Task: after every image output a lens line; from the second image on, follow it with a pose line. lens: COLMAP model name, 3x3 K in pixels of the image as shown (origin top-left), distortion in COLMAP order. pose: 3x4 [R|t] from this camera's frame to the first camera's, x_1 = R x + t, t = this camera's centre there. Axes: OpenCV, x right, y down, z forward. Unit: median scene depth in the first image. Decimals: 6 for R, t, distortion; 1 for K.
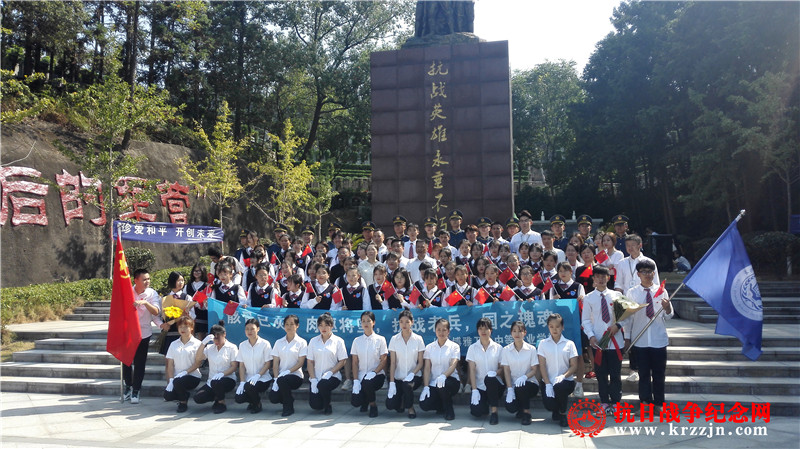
lens RADIAL K [[670.7, 0, 398.7], [0, 670.7, 235.4], [0, 0, 1]] dist [0.063079, -0.047133]
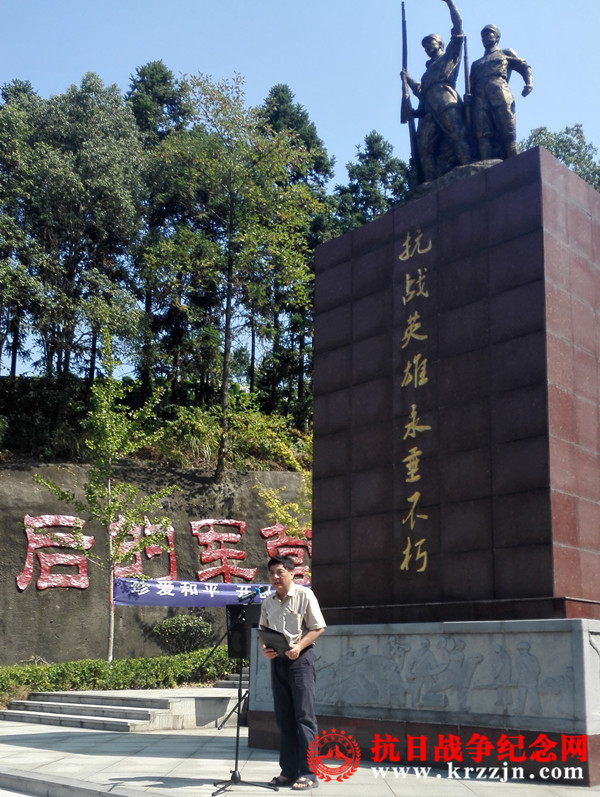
lens RADIAL K [[877.4, 0, 295.5], [0, 877.4, 527.3], [0, 0, 1]] dist [0.104039, 0.000000]
pose [[0.834784, -0.070434, -0.546054, 0.235529], [0.024995, 0.995609, -0.090209, 0.012983], [0.550010, 0.061656, 0.832879, 0.298739]]
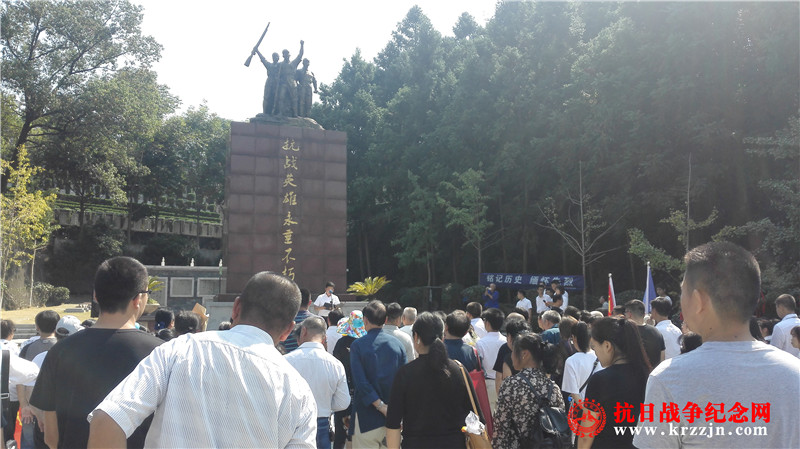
lens RADIAL K [[670.7, 0, 419.9], [0, 670.7, 234.5], [0, 0, 1]] dist [0.063079, -0.047133]
pose [[0.850370, 0.068804, 0.521668, -0.261028], [-0.036778, 0.996761, -0.071513, -0.006305], [-0.524899, 0.041627, 0.850146, -0.103719]]
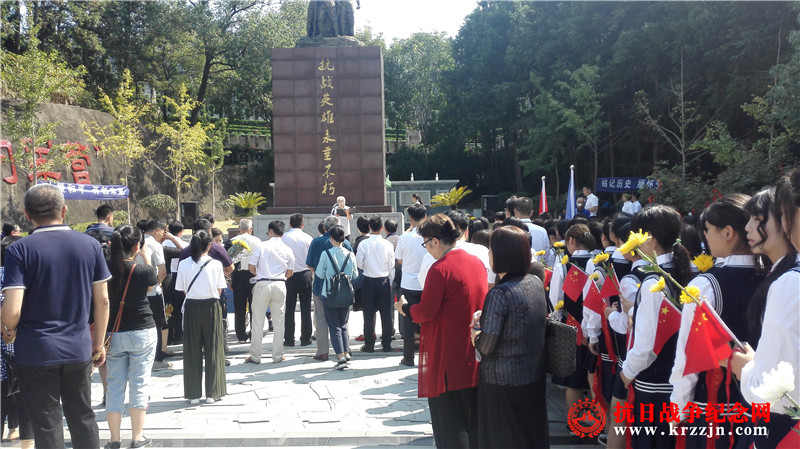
lens RADIAL K [[670.7, 0, 408.3], [0, 670.7, 241.8], [0, 0, 1]] dist [0.063079, -0.047133]
pose [[0.982363, -0.013233, 0.186514, -0.022343], [-0.002159, 0.996623, 0.082085, -0.014089], [-0.186970, -0.081040, 0.979017, -0.217578]]
